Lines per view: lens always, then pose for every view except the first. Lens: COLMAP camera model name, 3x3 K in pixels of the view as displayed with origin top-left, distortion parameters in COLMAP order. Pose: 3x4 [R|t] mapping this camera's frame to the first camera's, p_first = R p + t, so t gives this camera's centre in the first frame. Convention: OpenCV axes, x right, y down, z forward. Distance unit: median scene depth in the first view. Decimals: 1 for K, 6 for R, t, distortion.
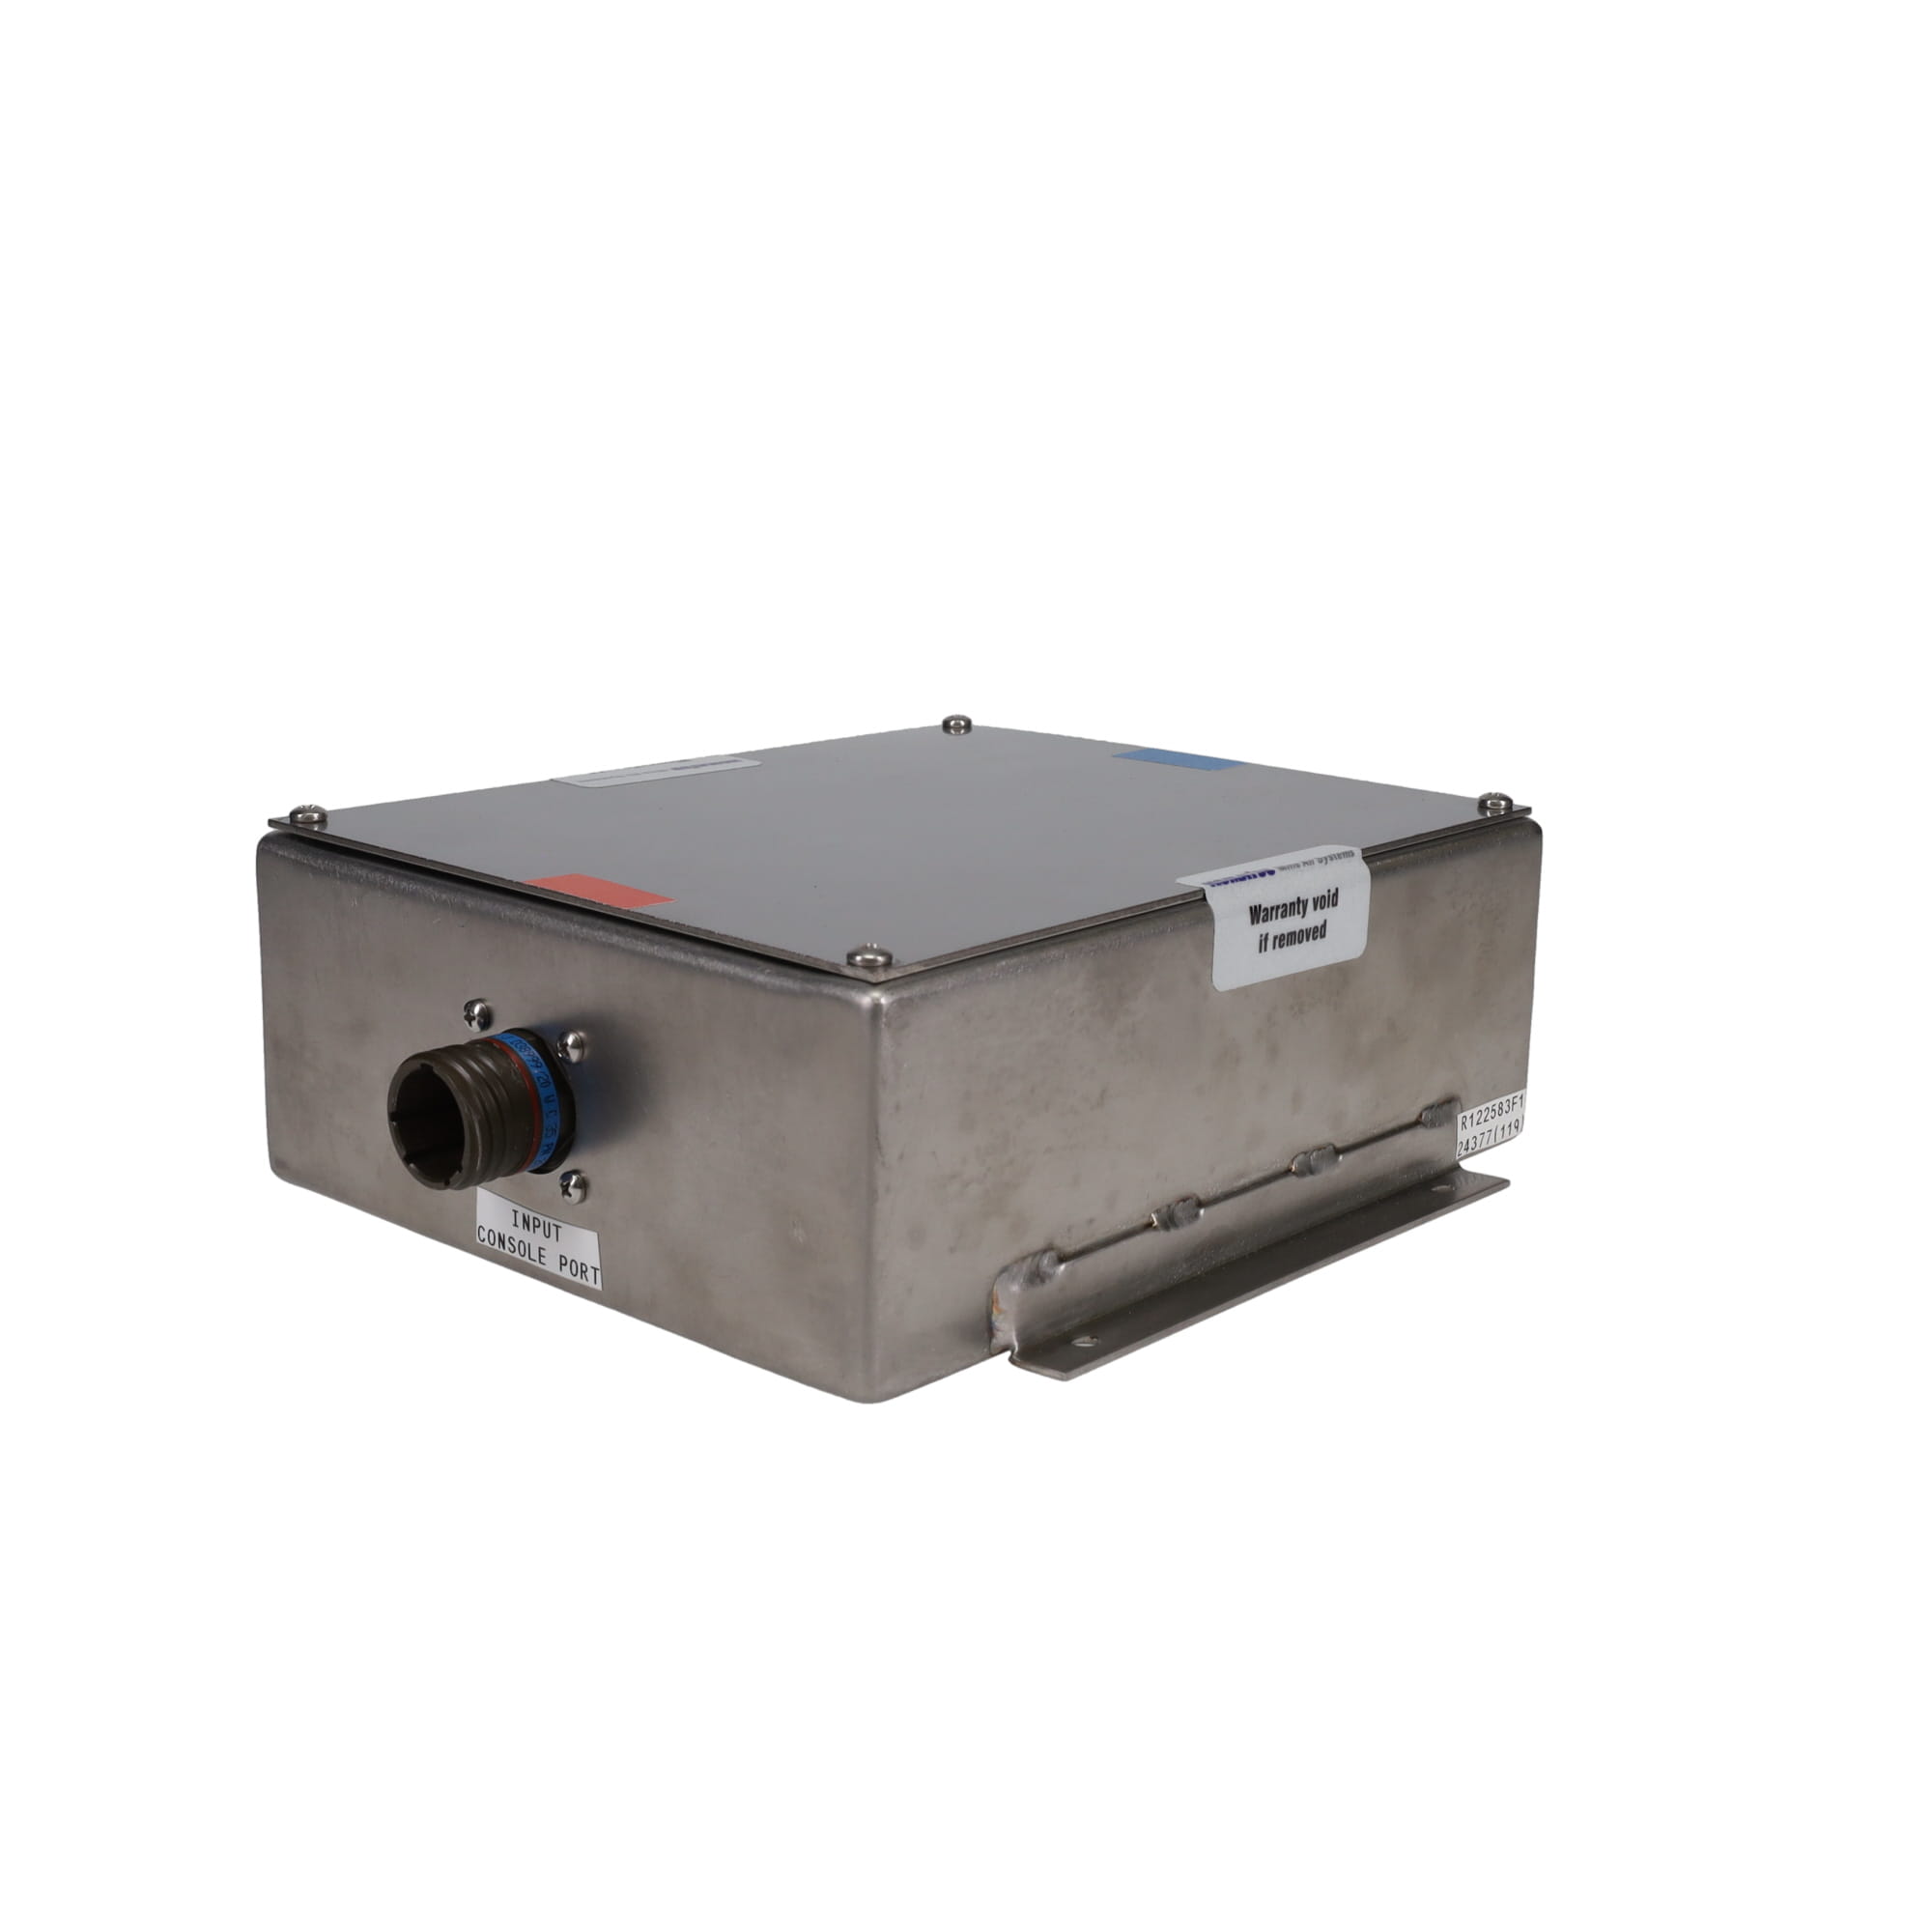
lens RADIAL K [[2710.3, 0, 966.0], [0, 2710.3, 966.0], [0, 0, 1]] dist [-0.010221, 0.005287]
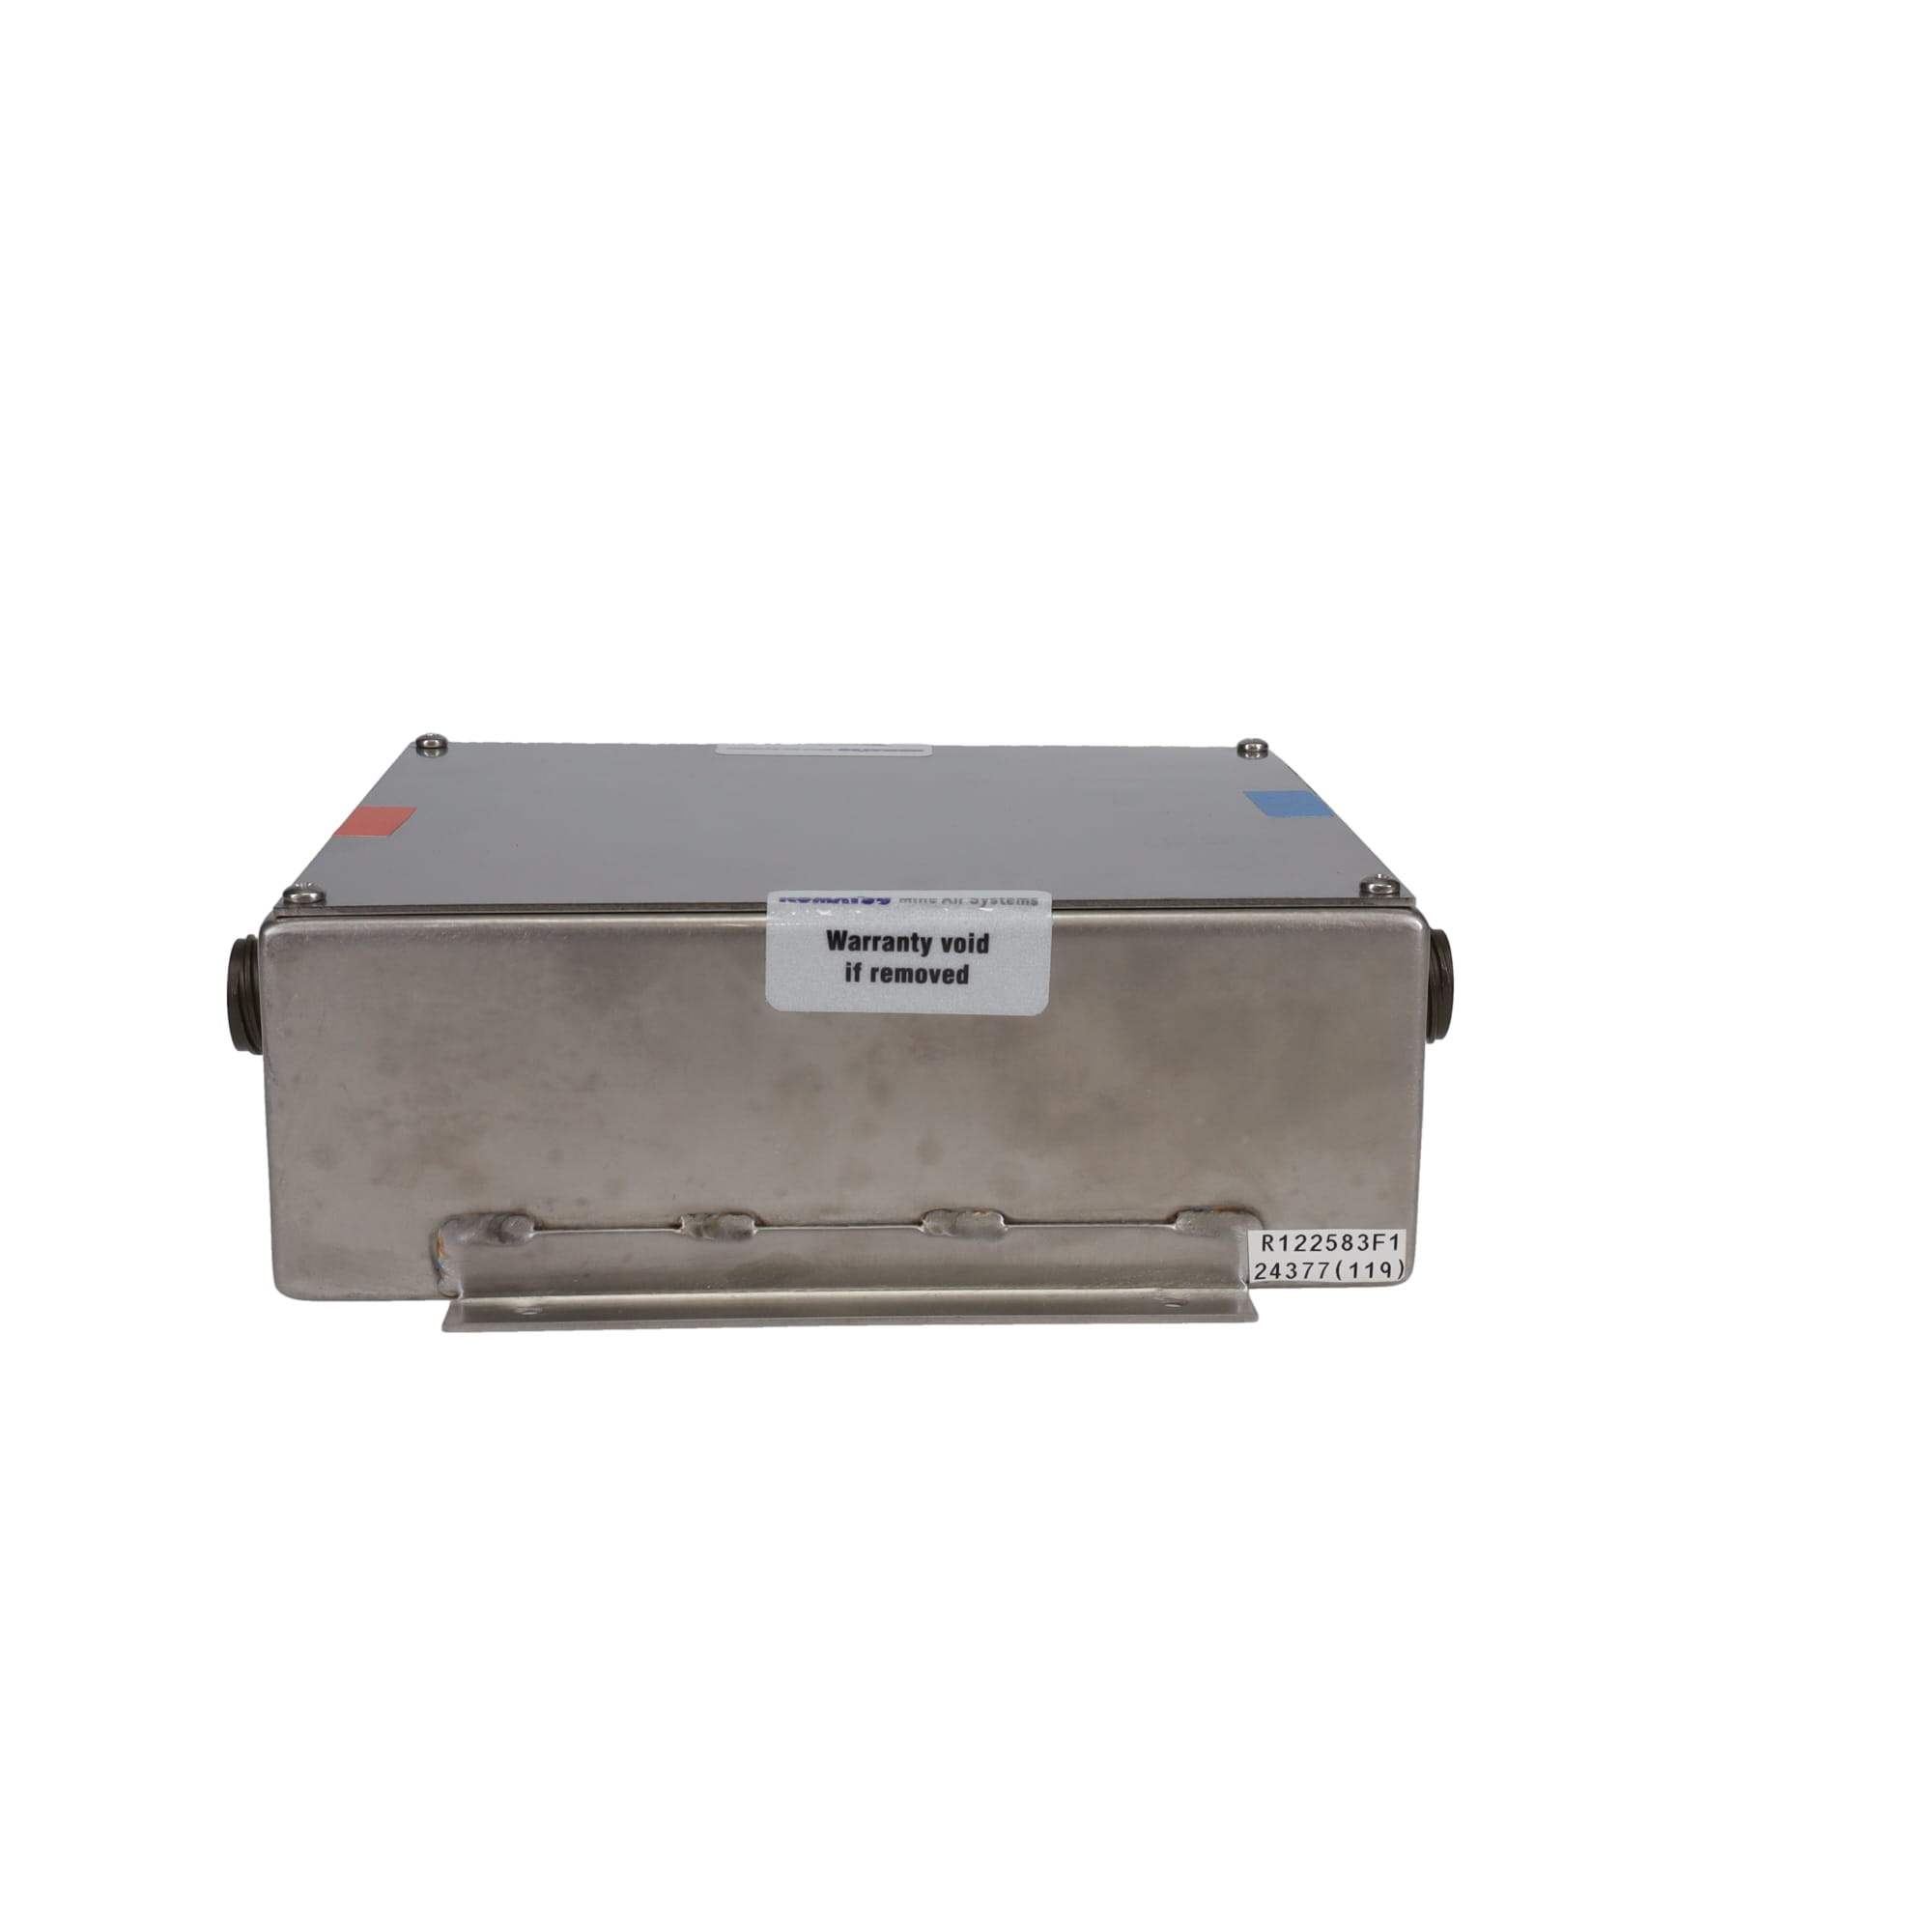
lens RADIAL K [[2710.3, 0, 966.0], [0, 2710.3, 966.0], [0, 0, 1]] dist [-0.010221, 0.005287]
pose [[0.704207, 0.164017, -0.690790, 0.816061], [-0.166682, 0.983951, 0.063704, -0.079939], [0.690152, 0.070281, 0.720243, 0.348908]]
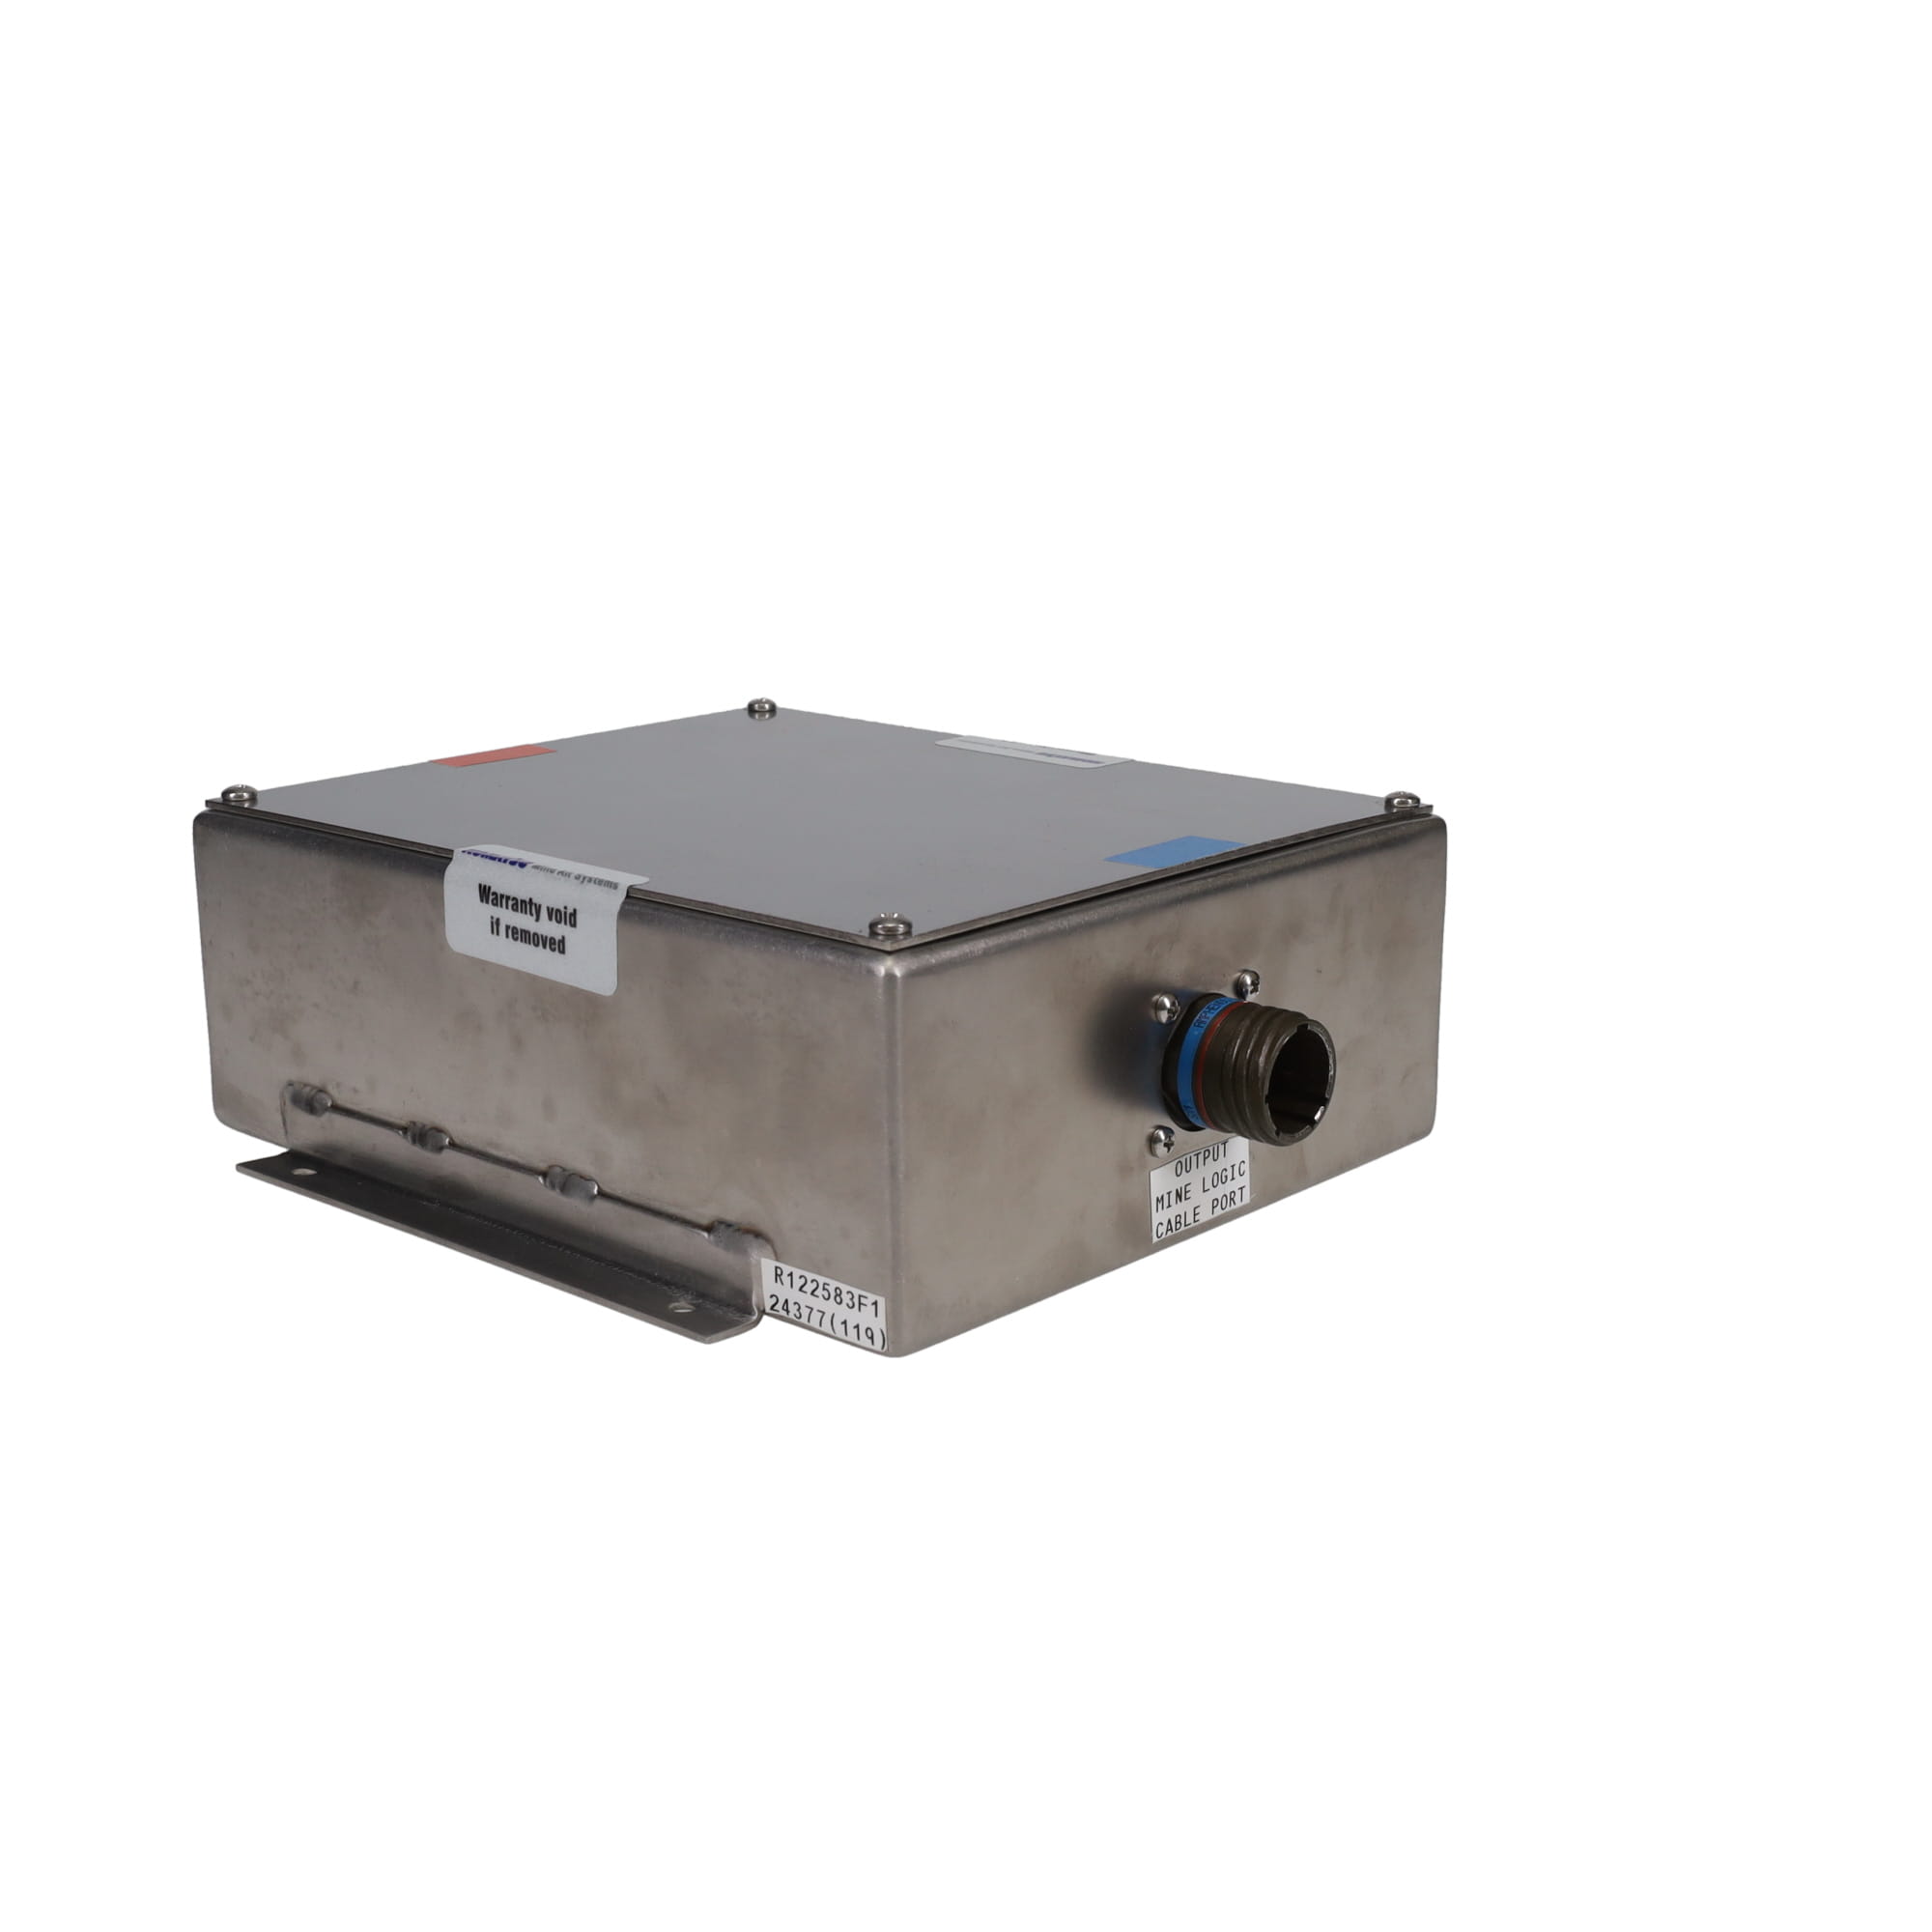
lens RADIAL K [[2710.3, 0, 966.0], [0, 2710.3, 966.0], [0, 0, 1]] dist [-0.010221, 0.005287]
pose [[-0.003325, 0.228470, -0.973545, 1.137270], [-0.236407, 0.945775, 0.222760, -0.270996], [0.971648, 0.230894, 0.050868, 1.152408]]
